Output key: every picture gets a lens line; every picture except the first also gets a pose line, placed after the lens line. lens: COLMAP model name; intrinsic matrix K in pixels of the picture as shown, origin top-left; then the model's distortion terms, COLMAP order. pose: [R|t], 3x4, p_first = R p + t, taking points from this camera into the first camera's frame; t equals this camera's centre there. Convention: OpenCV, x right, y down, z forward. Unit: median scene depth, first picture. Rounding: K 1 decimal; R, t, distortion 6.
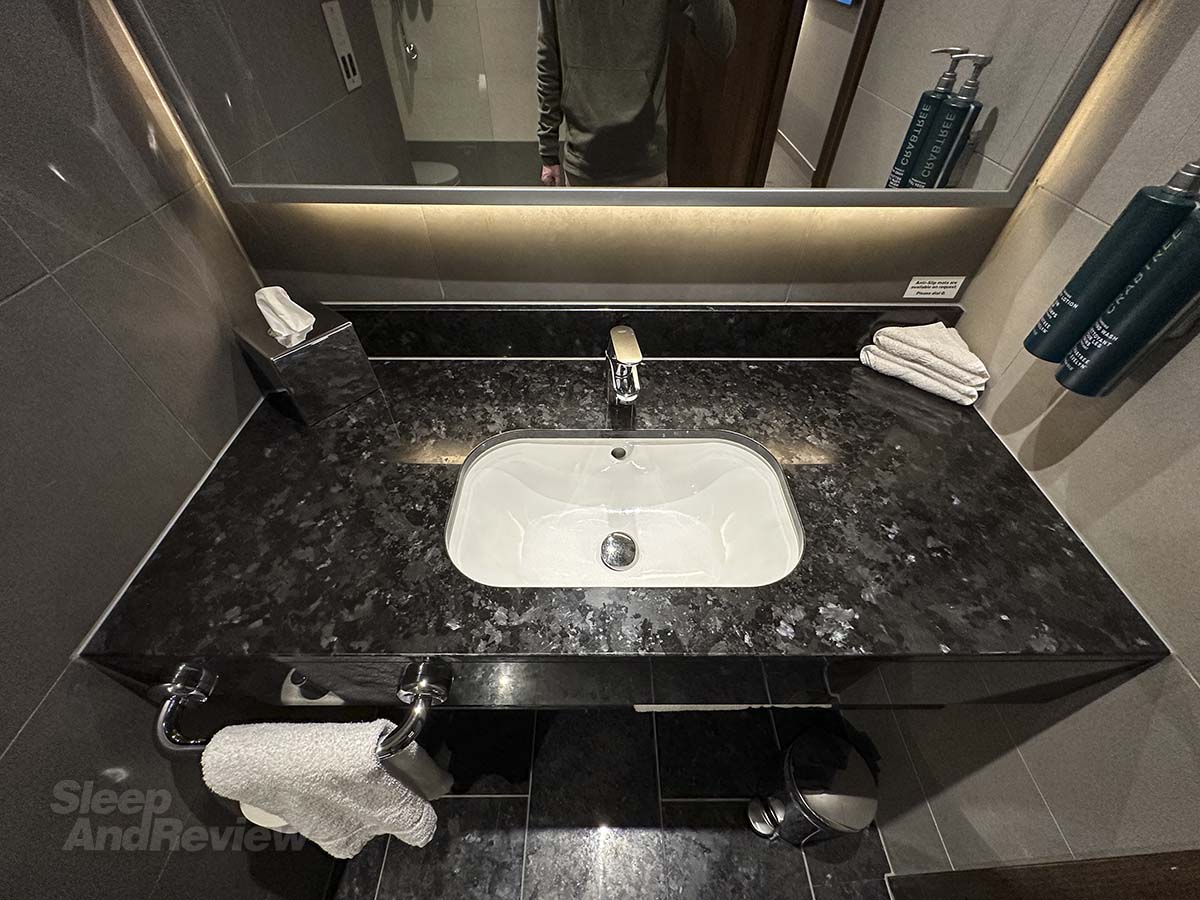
lens RADIAL K [[476.2, 0, 600.0], [0, 476.2, 450.0], [0, 0, 1]] dist [-0.002669, 0.000030]
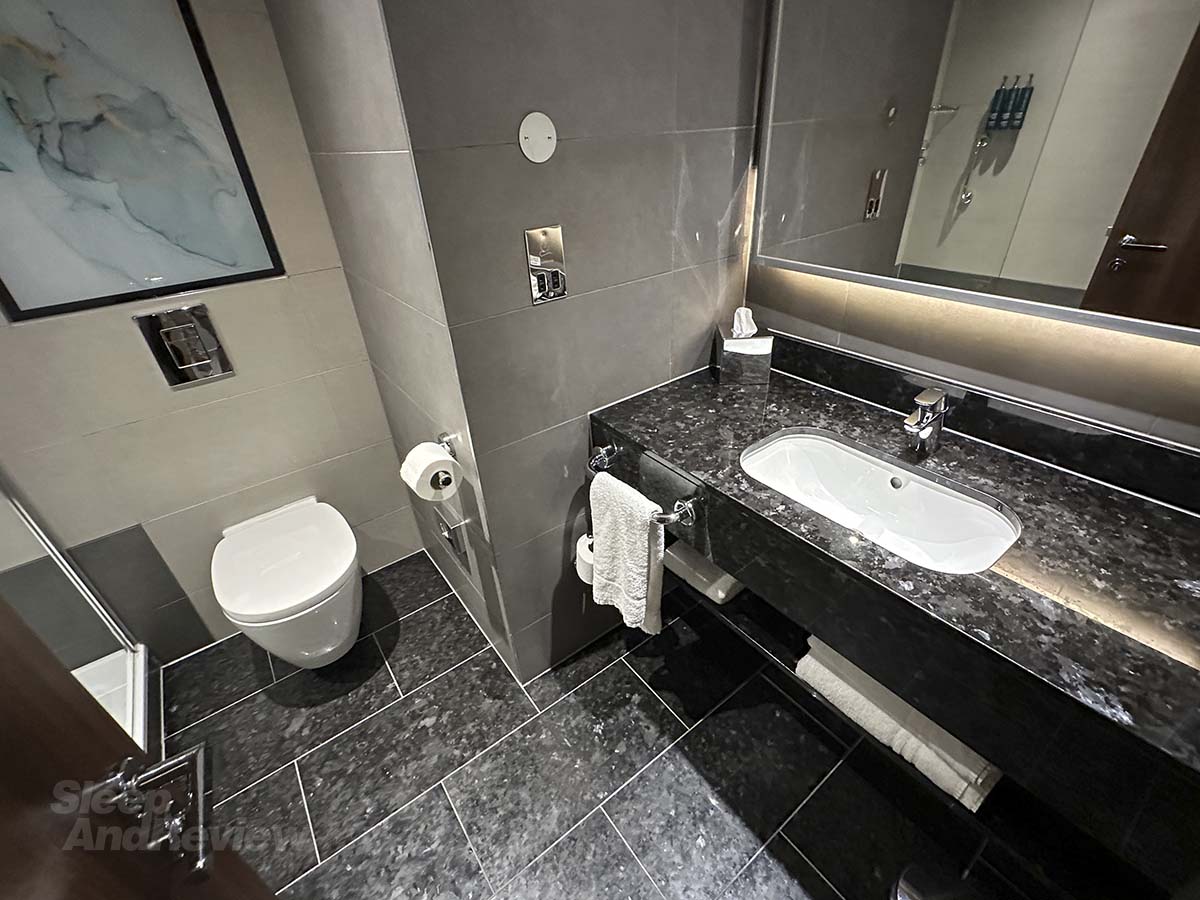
lens RADIAL K [[533.9, 0, 600.0], [0, 533.9, 450.0], [0, 0, 1]] dist [-0.003894, -0.000046]
pose [[0.596254, 0.386379, -0.703699, 0.527998], [-0.543167, 0.839625, 0.000780, 0.355436], [0.591144, 0.381761, 0.710497, -0.478893]]
